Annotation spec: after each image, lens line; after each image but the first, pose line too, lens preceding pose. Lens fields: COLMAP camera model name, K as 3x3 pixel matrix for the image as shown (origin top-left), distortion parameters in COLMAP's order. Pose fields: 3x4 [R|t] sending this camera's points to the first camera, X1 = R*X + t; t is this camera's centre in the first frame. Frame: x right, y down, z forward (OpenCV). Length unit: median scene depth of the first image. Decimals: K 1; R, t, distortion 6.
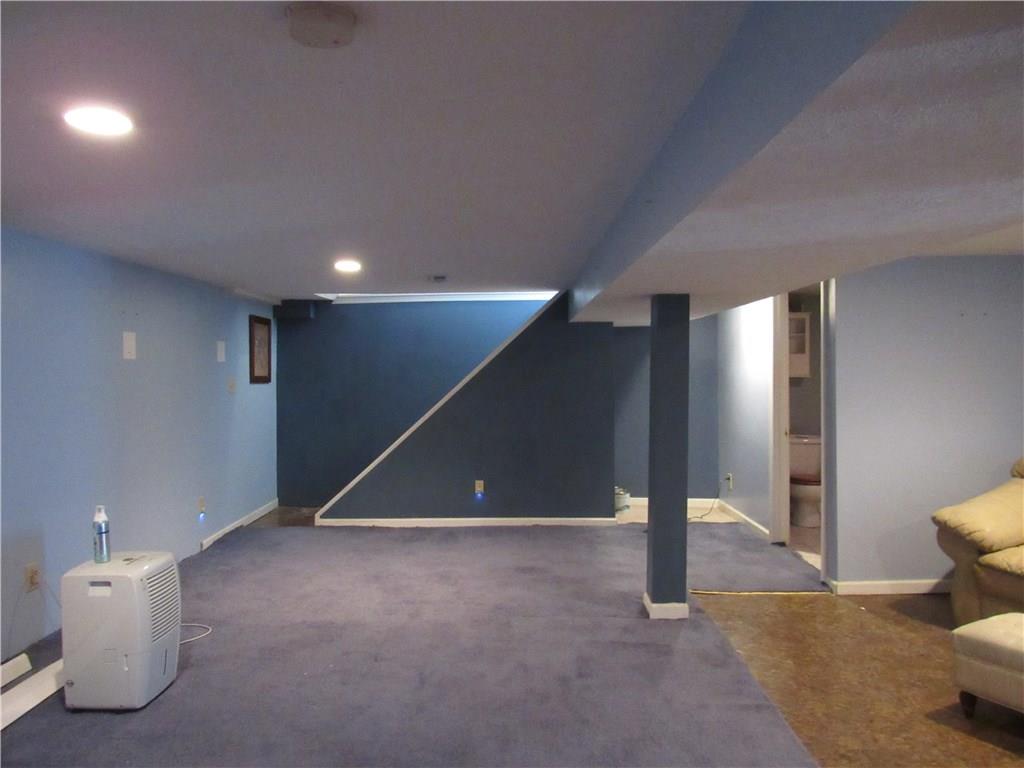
lens RADIAL K [[727.2, 0, 511.1], [0, 727.2, 382.8], [0, 0, 1]] dist [-0.033487, 0.007948]
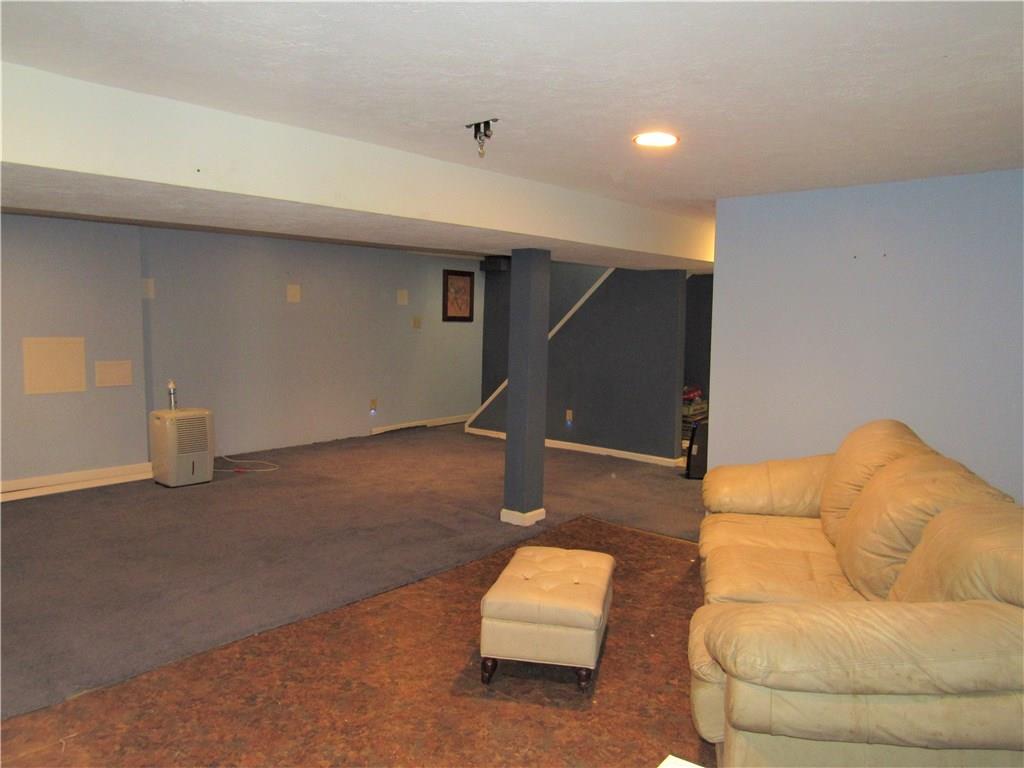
lens RADIAL K [[727.2, 0, 506.7], [0, 727.2, 385.1], [0, 0, 1]] dist [-0.033487, 0.007948]
pose [[0.755220, 0.077102, -0.650921, 0.628525], [-0.028477, 0.995980, 0.084934, 0.000187], [0.654852, -0.045608, 0.754380, 0.070744]]
